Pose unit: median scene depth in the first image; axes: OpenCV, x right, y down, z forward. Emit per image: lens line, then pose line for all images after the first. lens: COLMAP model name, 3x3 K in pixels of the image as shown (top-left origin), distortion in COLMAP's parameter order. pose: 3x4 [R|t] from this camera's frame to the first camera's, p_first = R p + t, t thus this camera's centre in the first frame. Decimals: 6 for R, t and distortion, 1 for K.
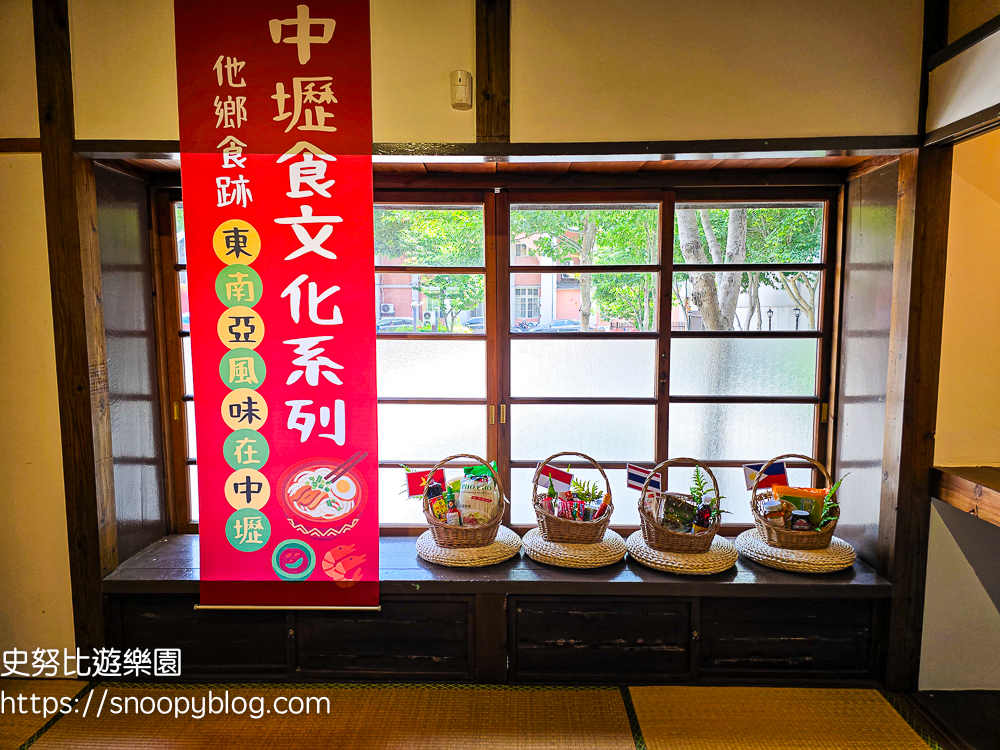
lens RADIAL K [[598.1, 0, 500.1], [0, 598.1, 399.3], [0, 0, 1]] dist [0.038010, -0.032570]
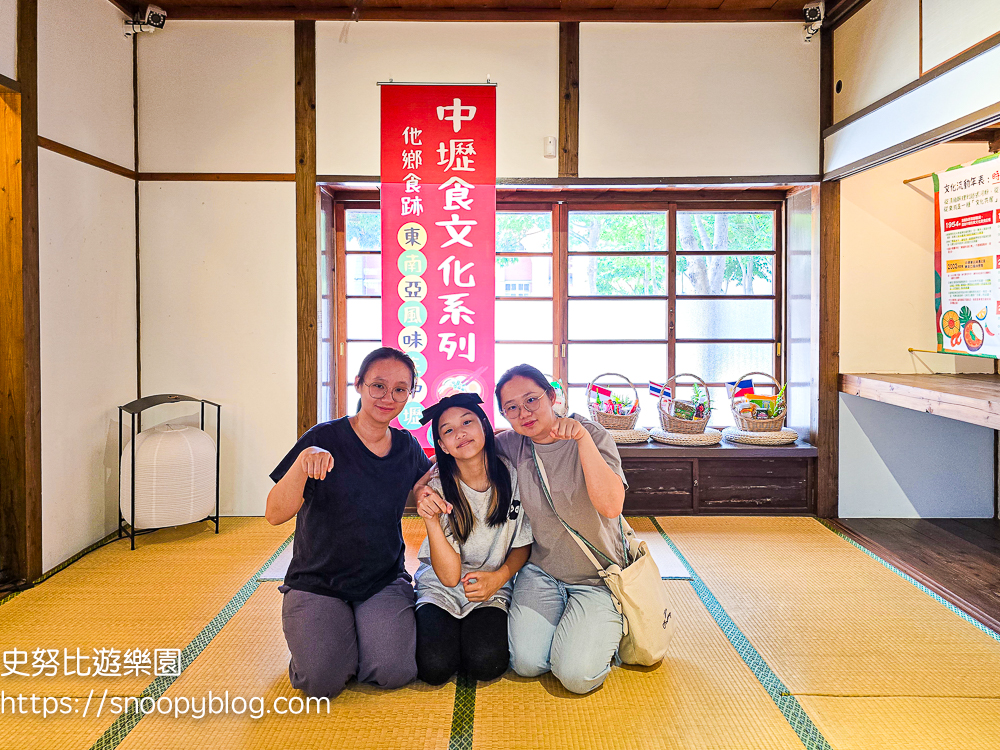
lens RADIAL K [[678.4, 0, 493.9], [0, 678.4, 363.8], [0, 0, 1]] dist [0.058346, -0.058718]
pose [[0.999689, -0.001361, 0.024912, -0.257609], [0.002993, 0.997842, -0.065596, 0.204702], [-0.024769, 0.065650, 0.997535, -0.817866]]
